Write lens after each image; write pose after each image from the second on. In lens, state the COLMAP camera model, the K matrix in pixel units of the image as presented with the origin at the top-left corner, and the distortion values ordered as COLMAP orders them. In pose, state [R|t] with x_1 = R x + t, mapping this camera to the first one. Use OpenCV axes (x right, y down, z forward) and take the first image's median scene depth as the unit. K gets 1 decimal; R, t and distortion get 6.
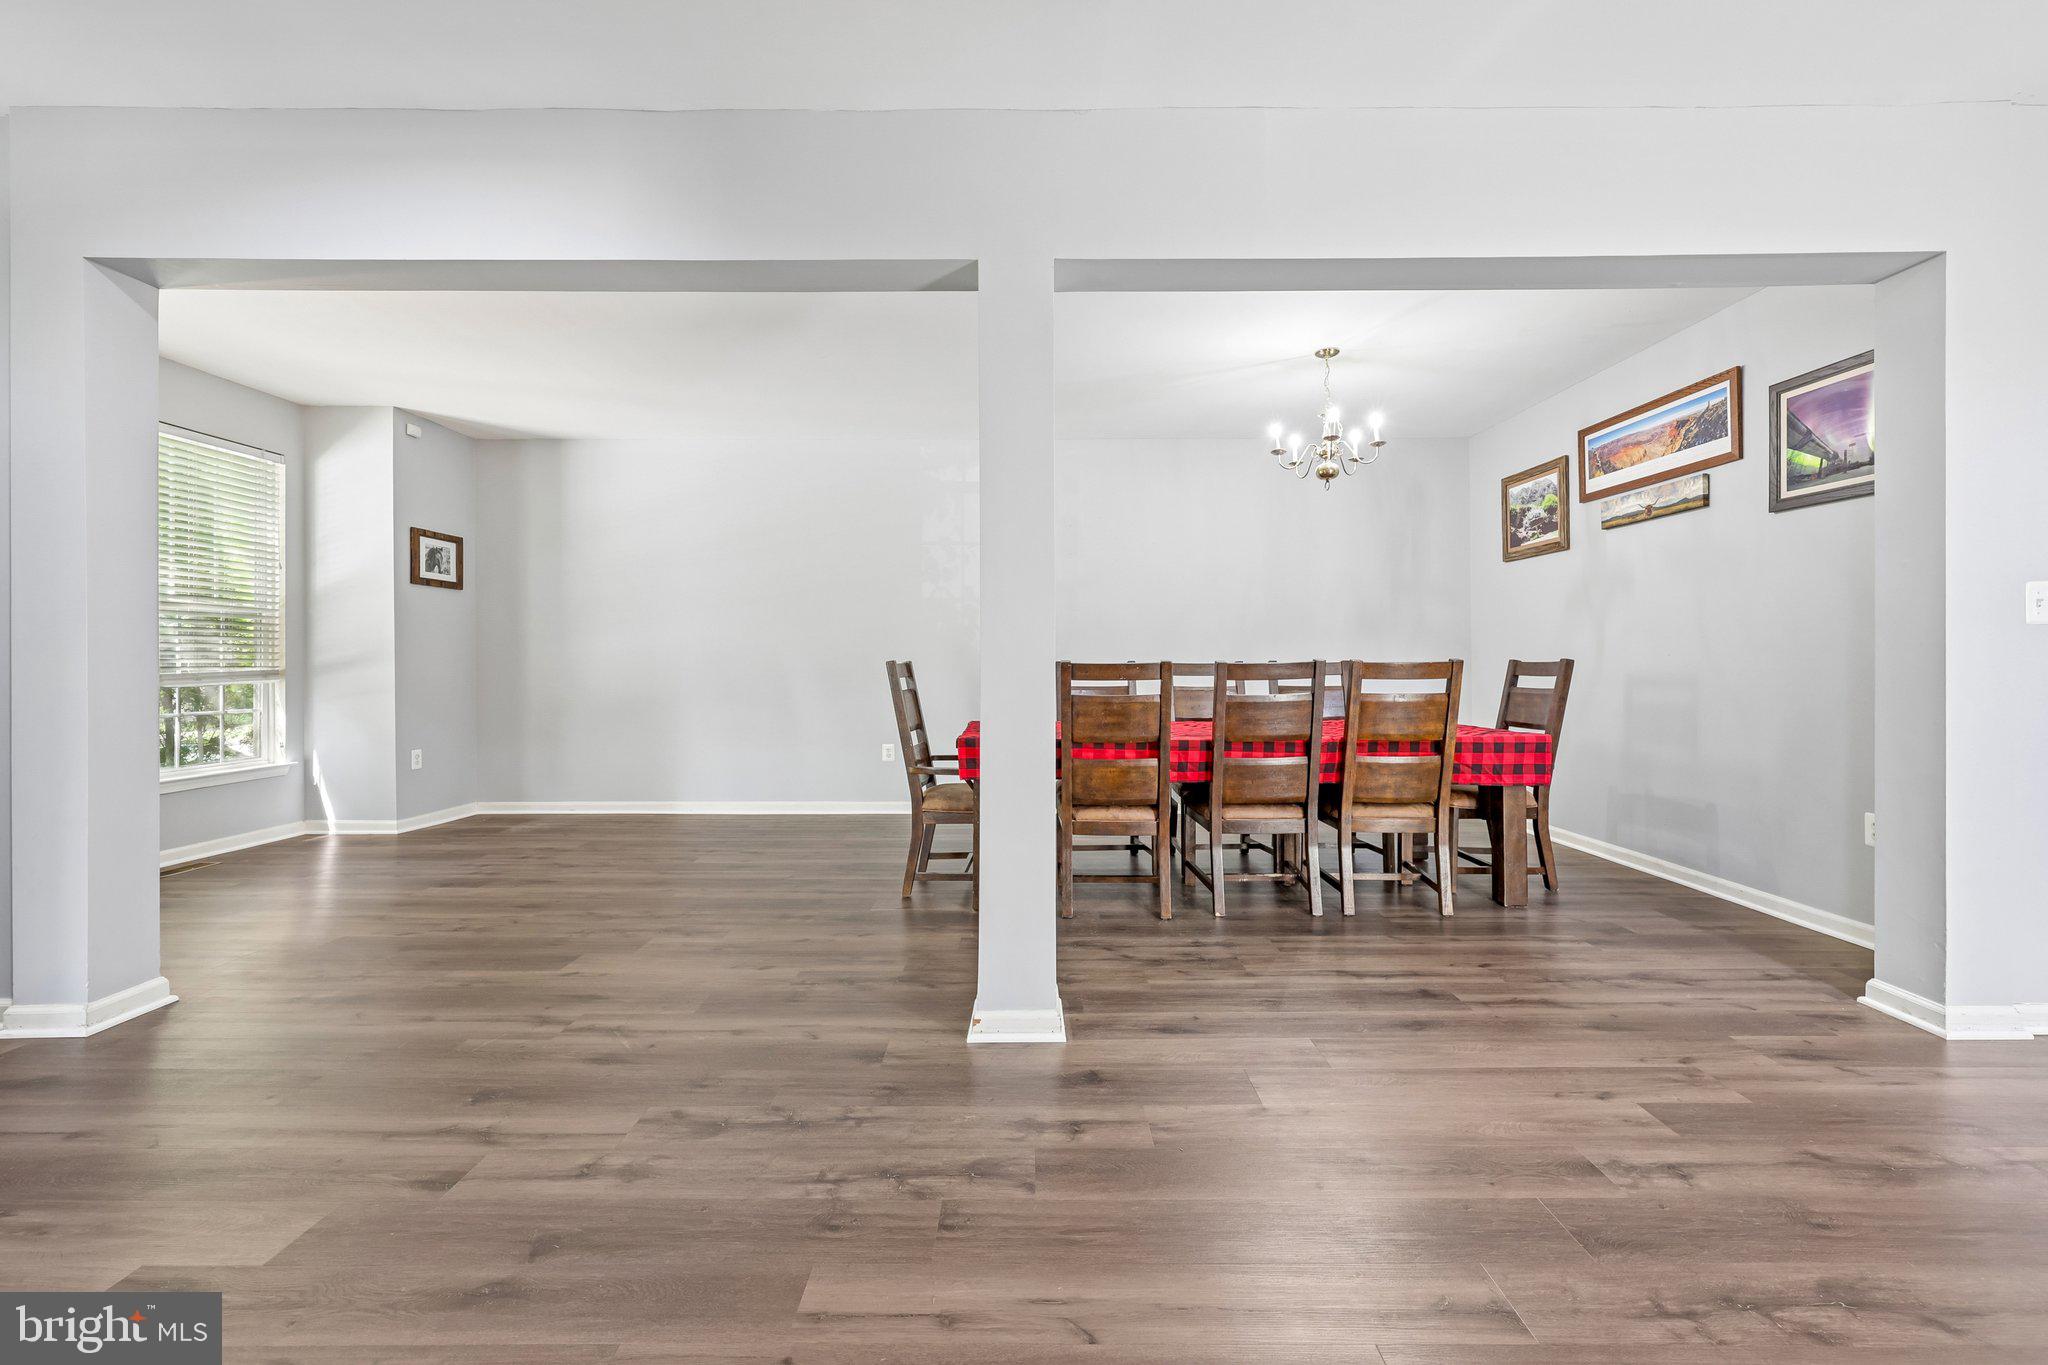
lens RADIAL K [[838.2, 0, 1020.5], [0, 838.2, 668.4], [0, 0, 1]] dist [-0.000139, 0.001583]
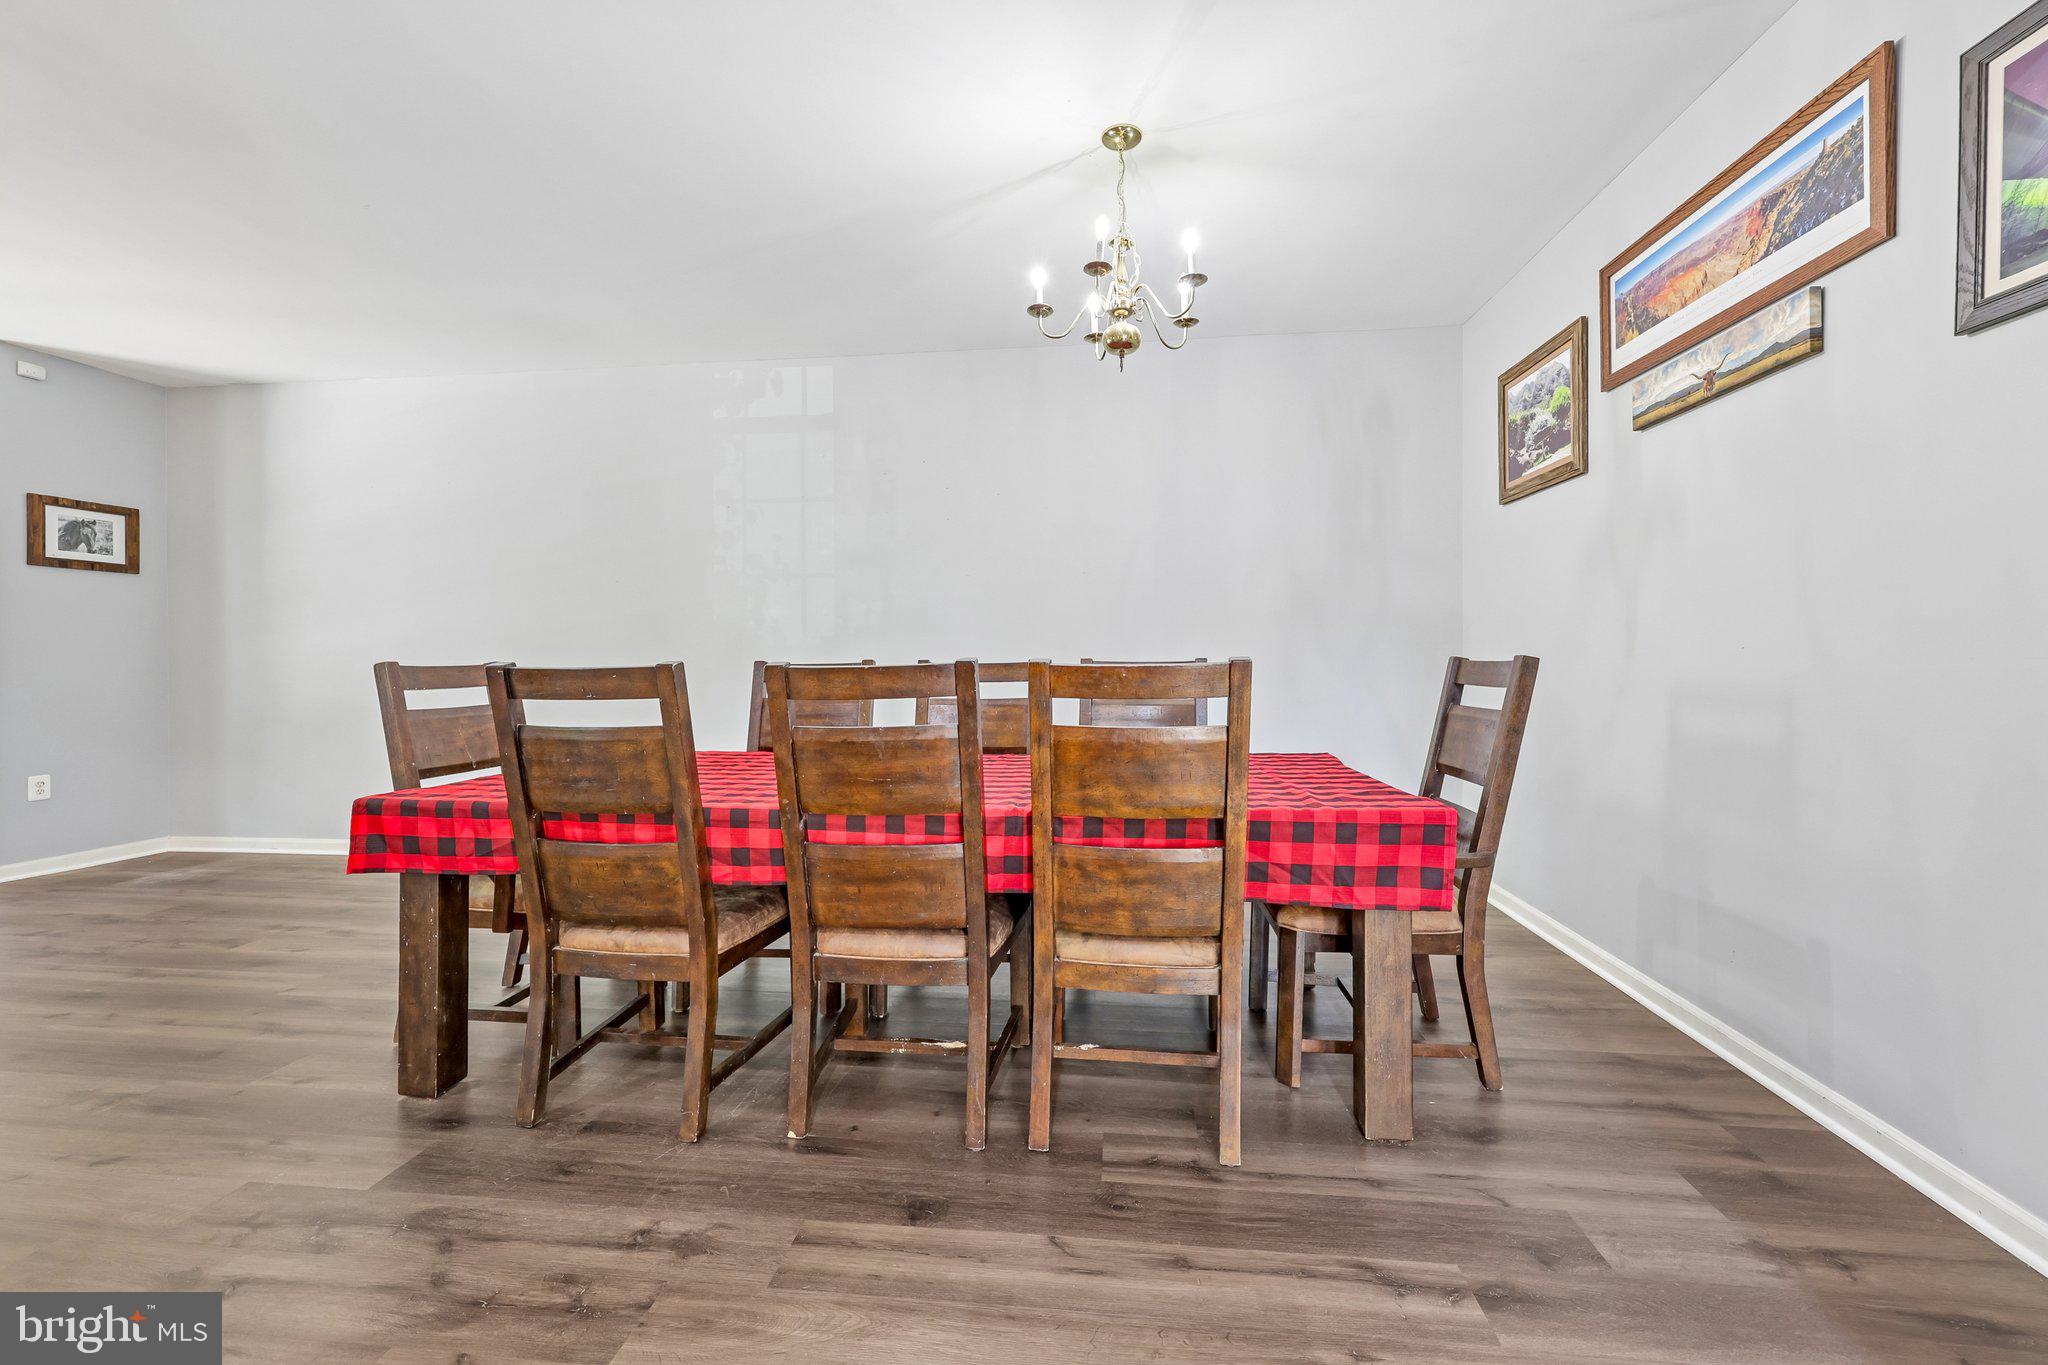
lens RADIAL K [[838.2, 0, 1024.4], [0, 838.2, 676.8], [0, 0, 1]] dist [-0.000139, 0.001583]
pose [[0.993493, -0.001123, -0.113886, 0.365858], [0.002677, 0.999905, 0.013498, -0.005227], [0.113860, -0.013715, 0.993402, 0.402460]]
